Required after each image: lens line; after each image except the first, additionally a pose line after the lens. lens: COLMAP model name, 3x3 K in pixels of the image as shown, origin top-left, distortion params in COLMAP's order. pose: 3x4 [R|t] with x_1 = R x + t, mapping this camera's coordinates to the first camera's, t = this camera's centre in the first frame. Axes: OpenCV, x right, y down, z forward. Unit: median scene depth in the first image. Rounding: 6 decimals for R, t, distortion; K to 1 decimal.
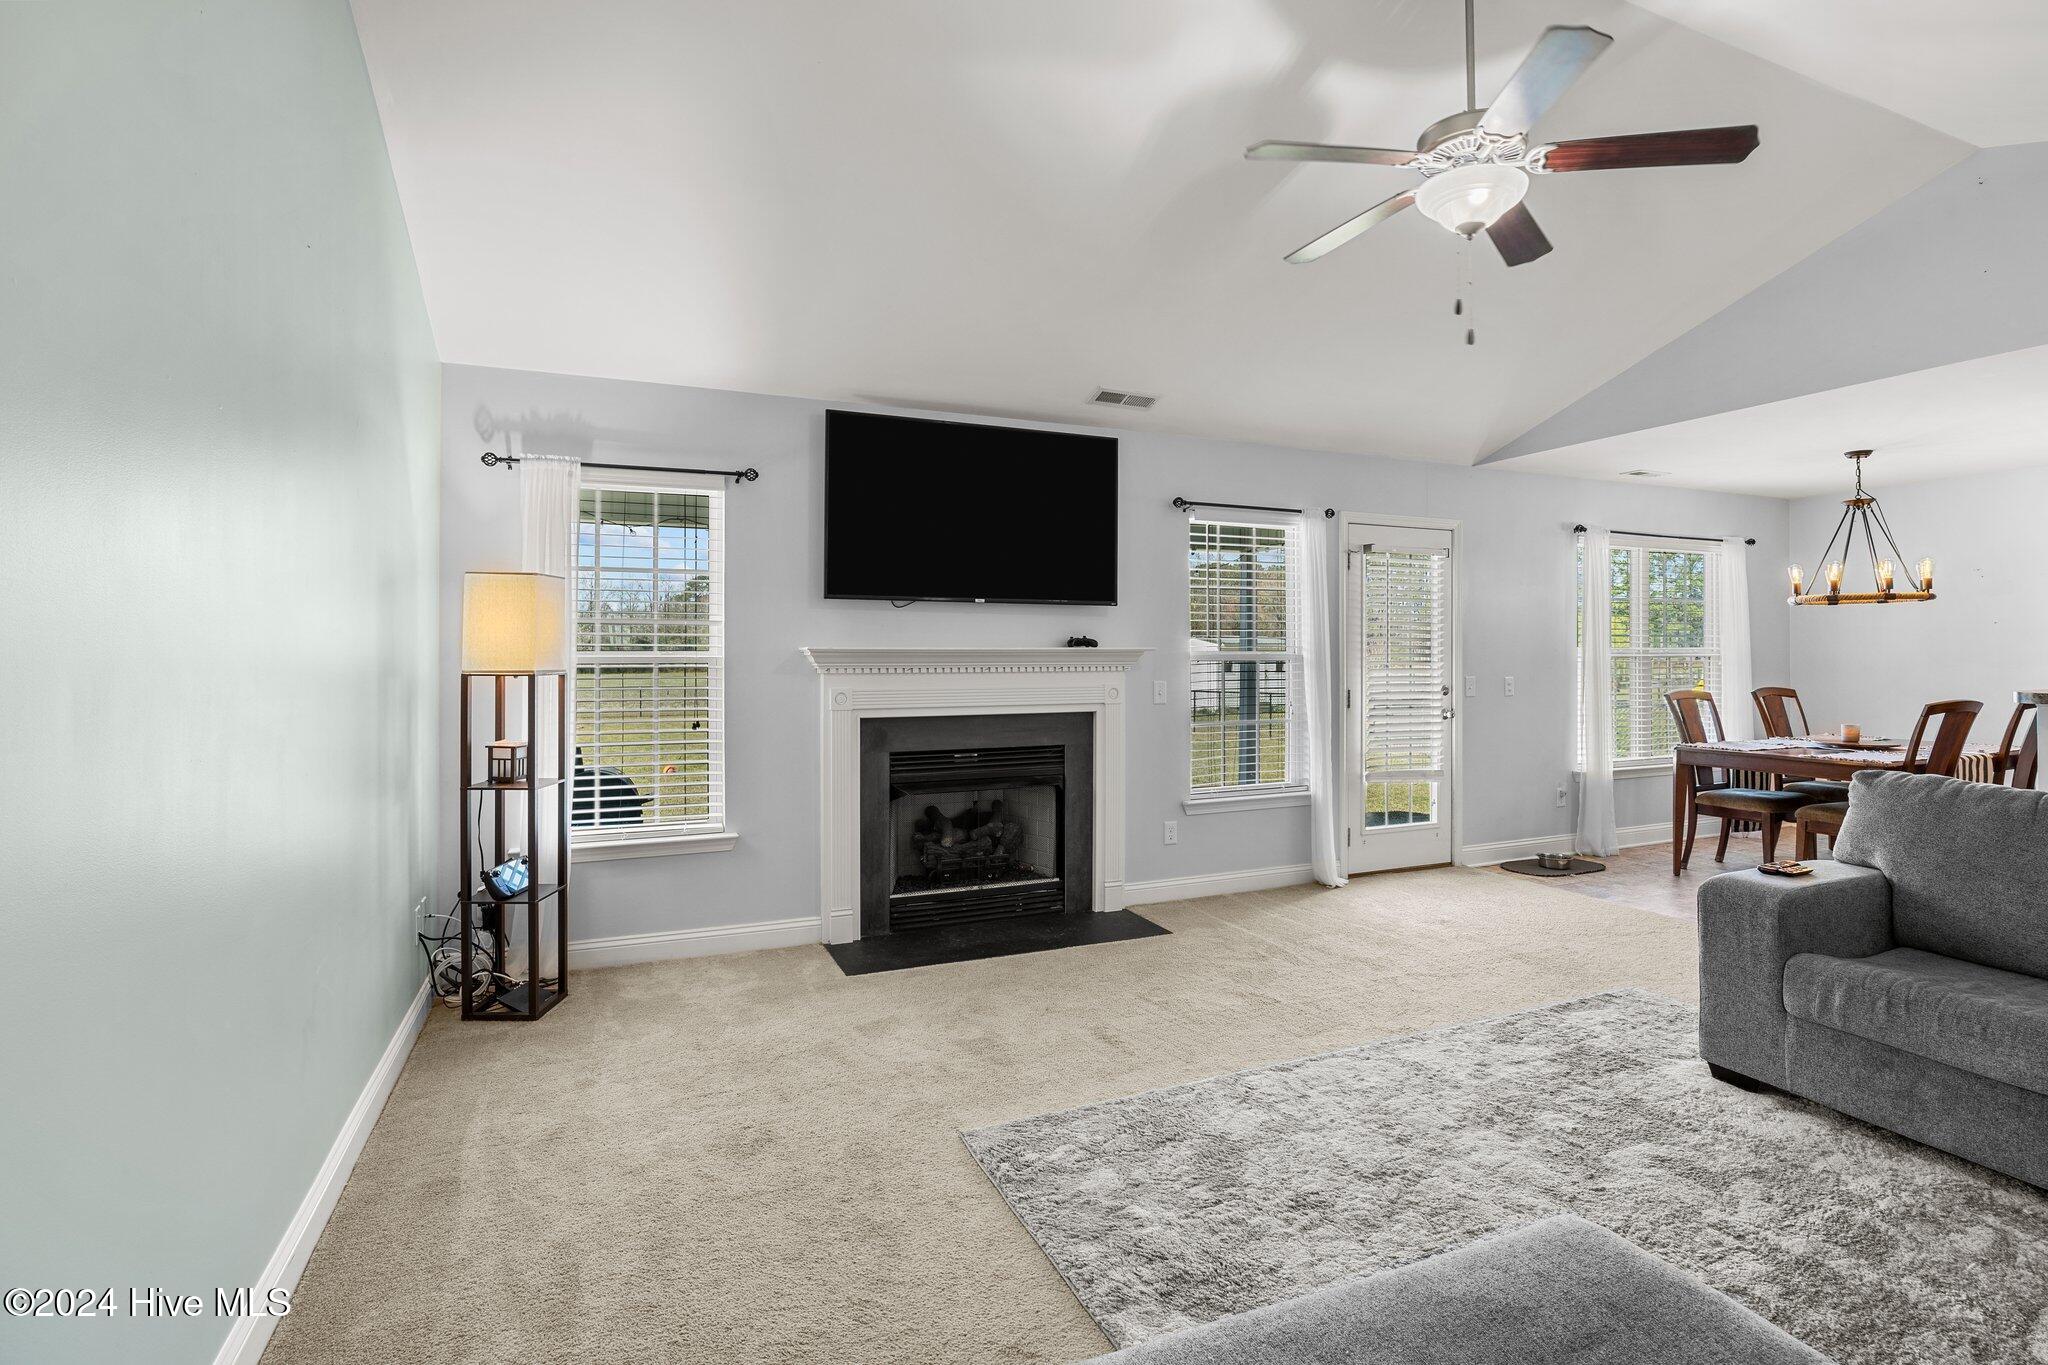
lens RADIAL K [[958.8, 0, 1022.0], [0, 958.8, 658.5], [0, 0, 1]] dist [-0.018115, 0.001620]
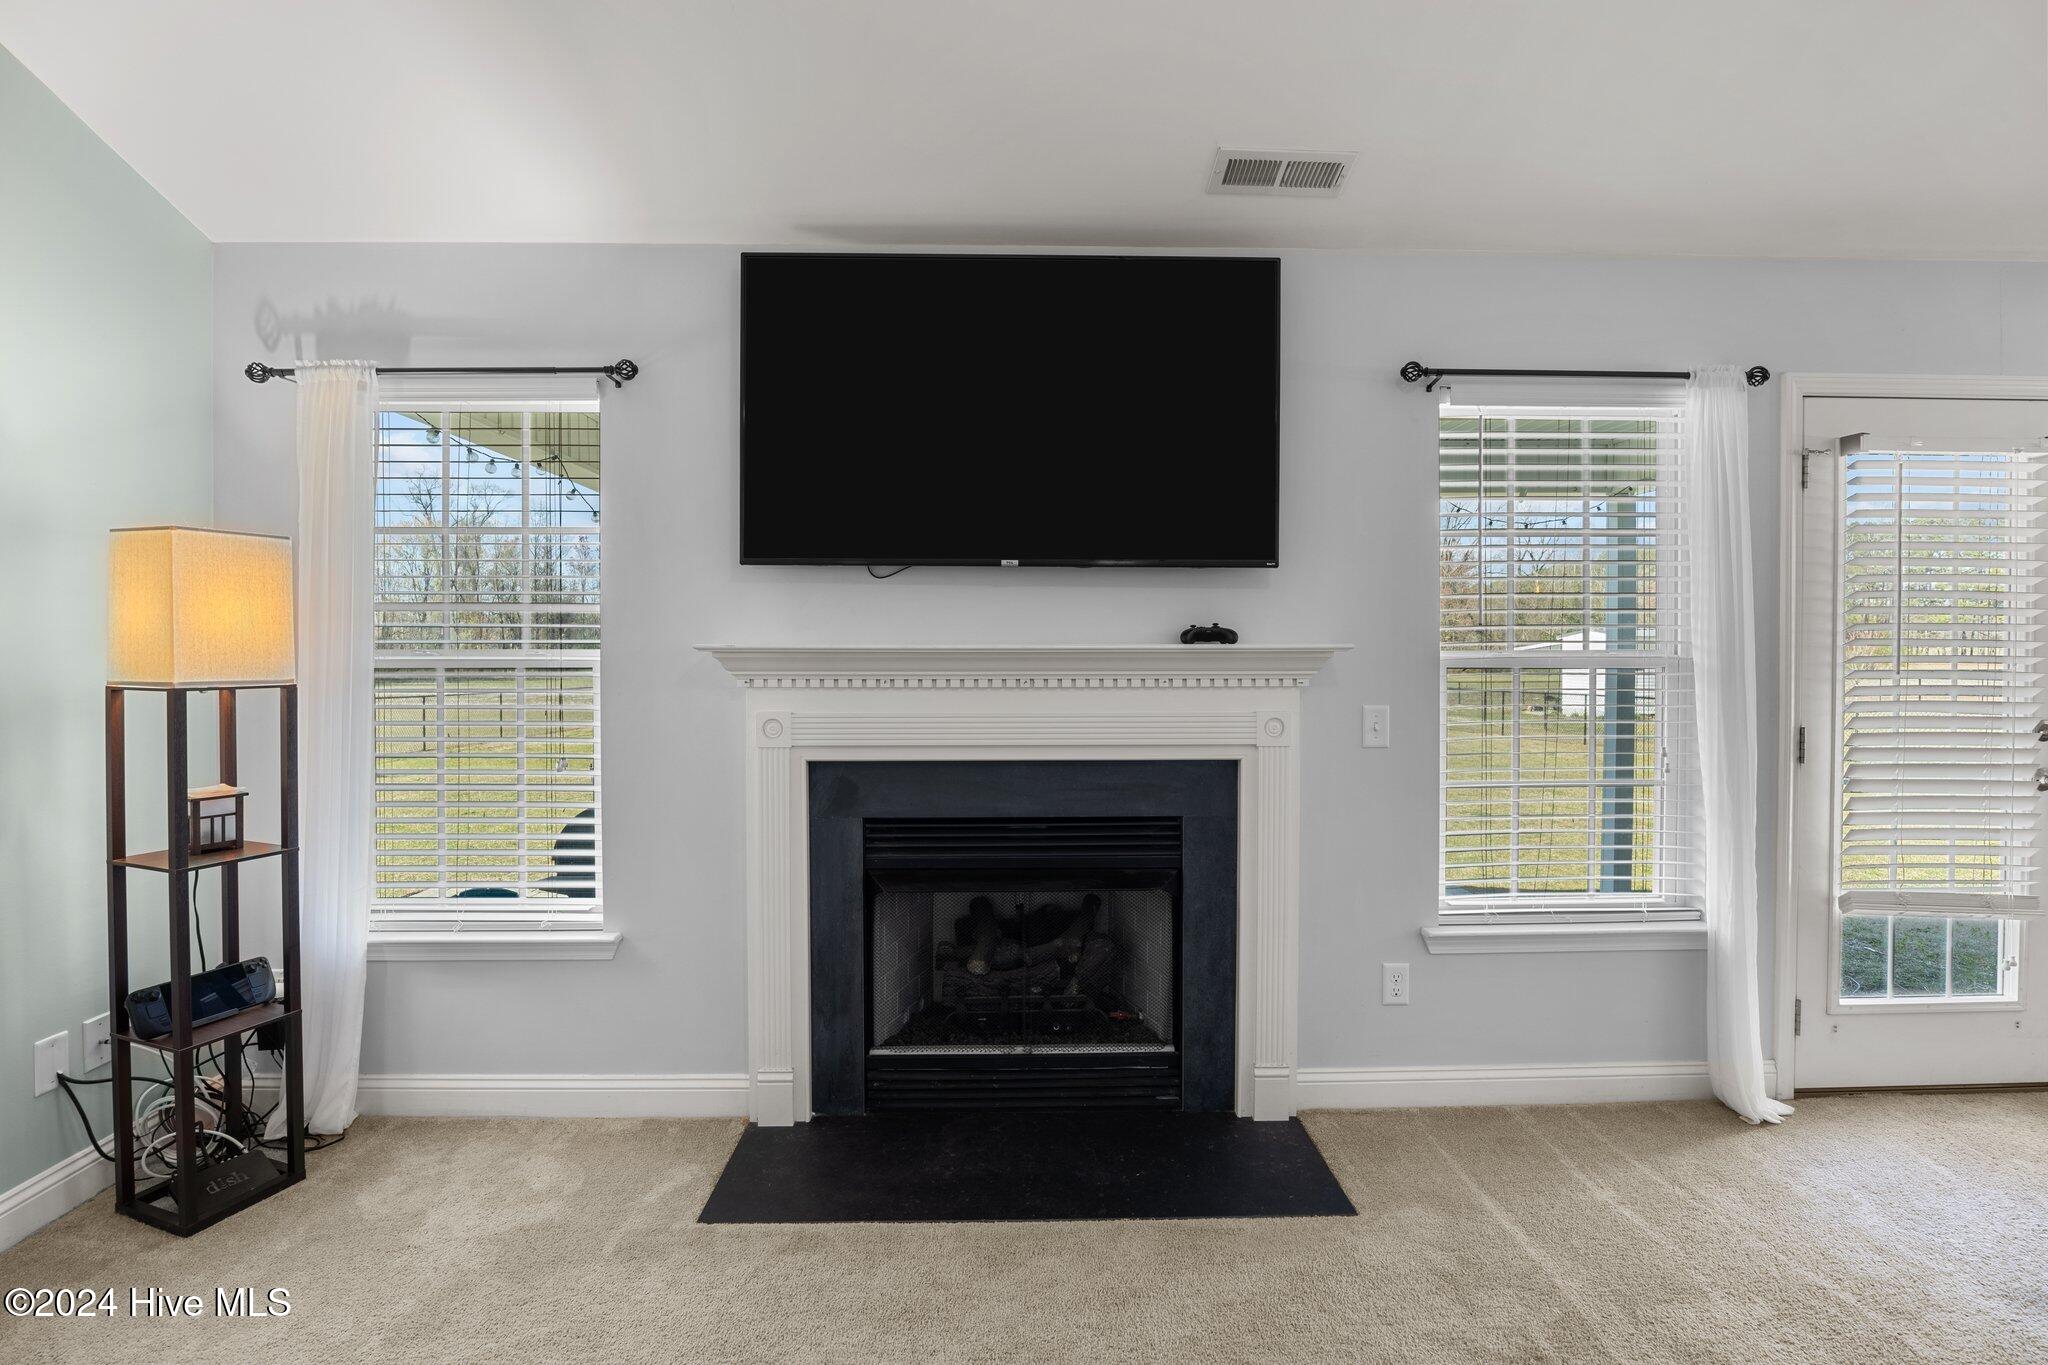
lens RADIAL K [[958.8, 0, 1022.0], [0, 958.8, 658.5], [0, 0, 1]] dist [-0.018115, 0.001620]
pose [[0.930093, 0.006819, -0.367260, 0.163659], [-0.002876, 0.999932, 0.011284, -0.009023], [0.367312, -0.009439, 0.930050, 0.441162]]
